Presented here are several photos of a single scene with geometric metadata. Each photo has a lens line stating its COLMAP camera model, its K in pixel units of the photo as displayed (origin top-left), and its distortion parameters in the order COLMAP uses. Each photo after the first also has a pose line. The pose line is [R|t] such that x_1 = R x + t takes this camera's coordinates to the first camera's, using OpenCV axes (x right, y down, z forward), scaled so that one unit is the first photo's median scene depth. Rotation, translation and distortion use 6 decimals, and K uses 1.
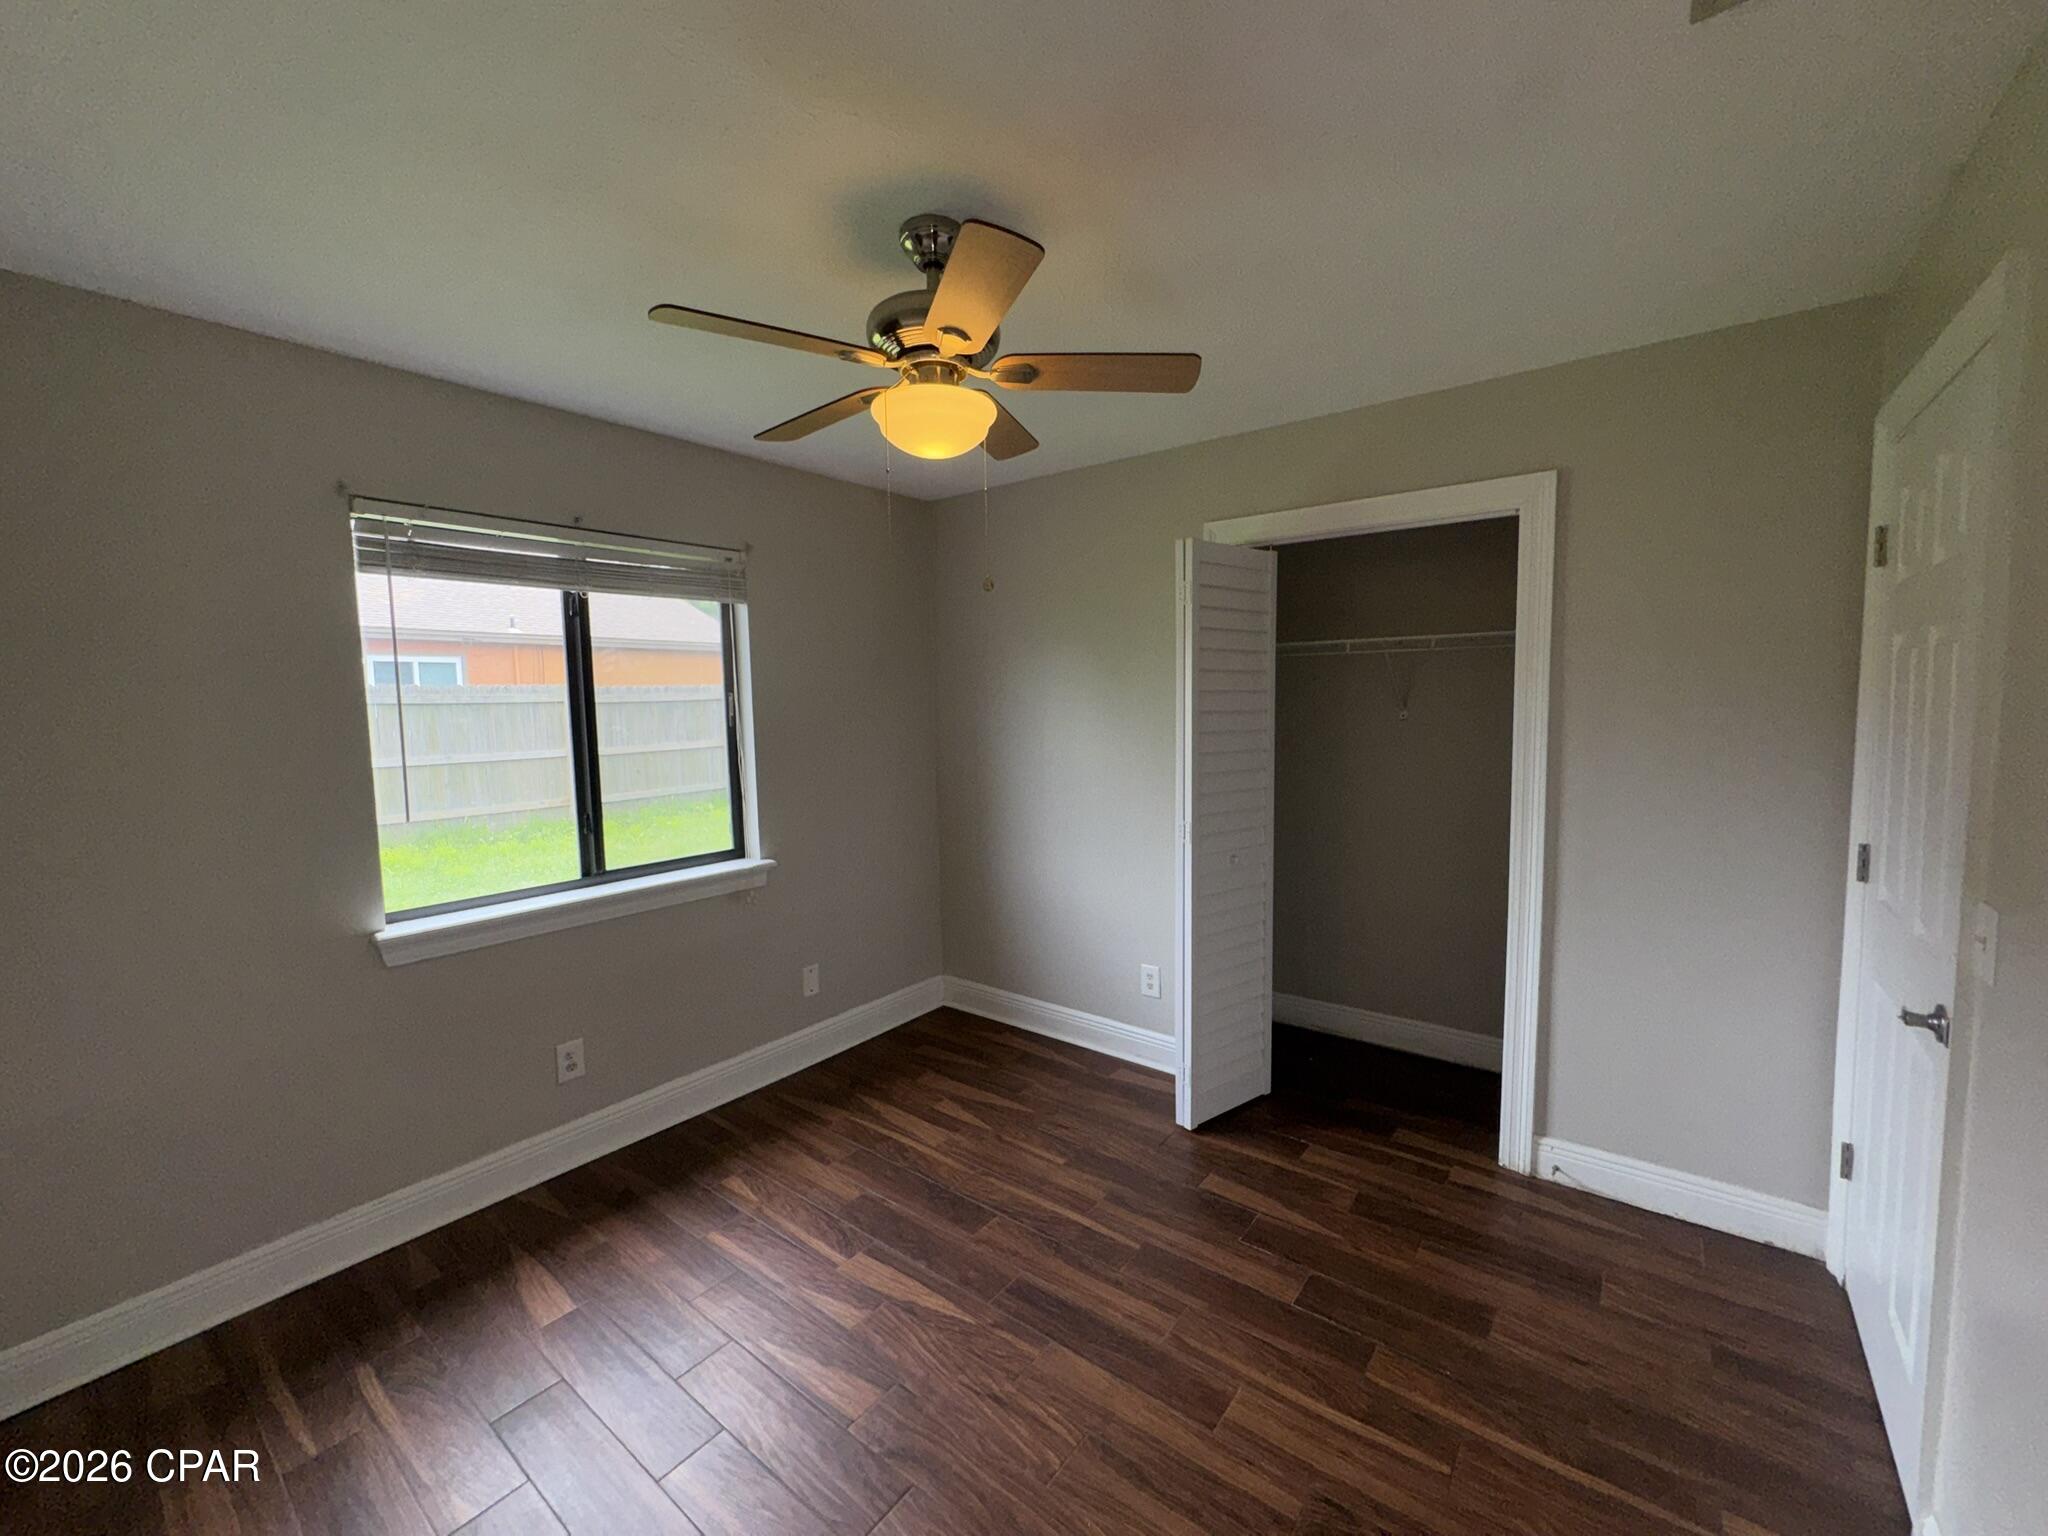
lens RADIAL K [[820.5, 0, 1025.8], [0, 820.5, 765.6], [0, 0, 1]] dist [-0.003037, 0.000499]
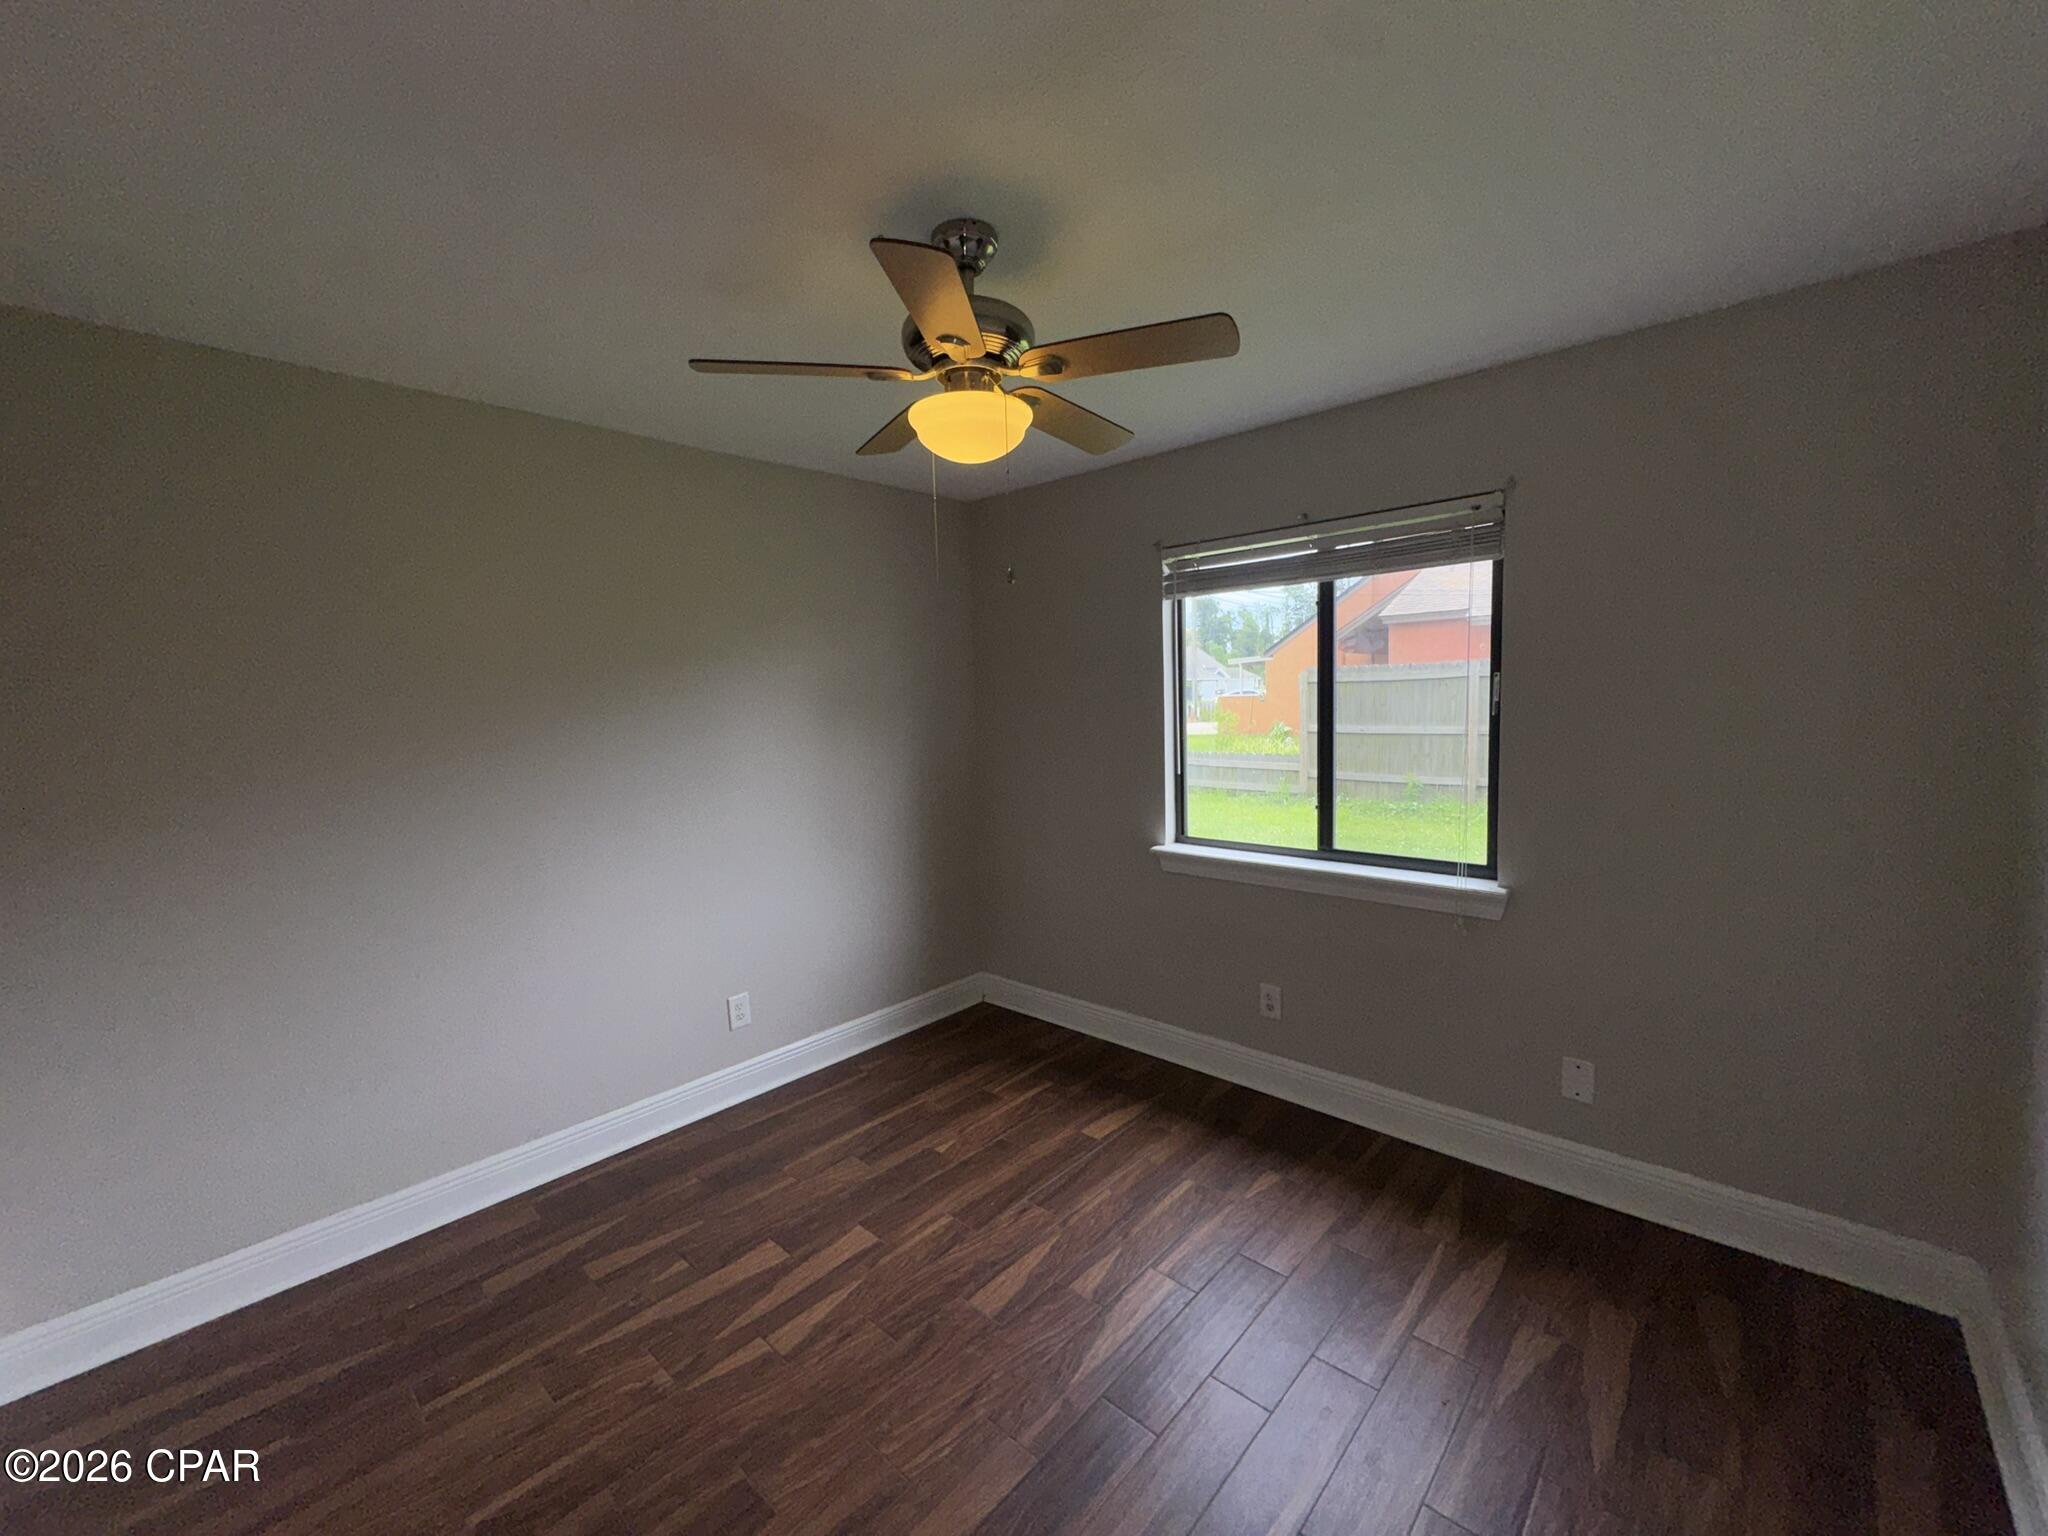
lens RADIAL K [[820.5, 0, 1021.6], [0, 820.5, 768.8], [0, 0, 1]] dist [-0.003037, 0.000499]
pose [[-0.079083, 0.105078, -0.991315, 0.612601], [-0.061199, 0.992042, 0.110037, -0.070941], [0.994988, 0.069370, -0.072023, 0.768629]]
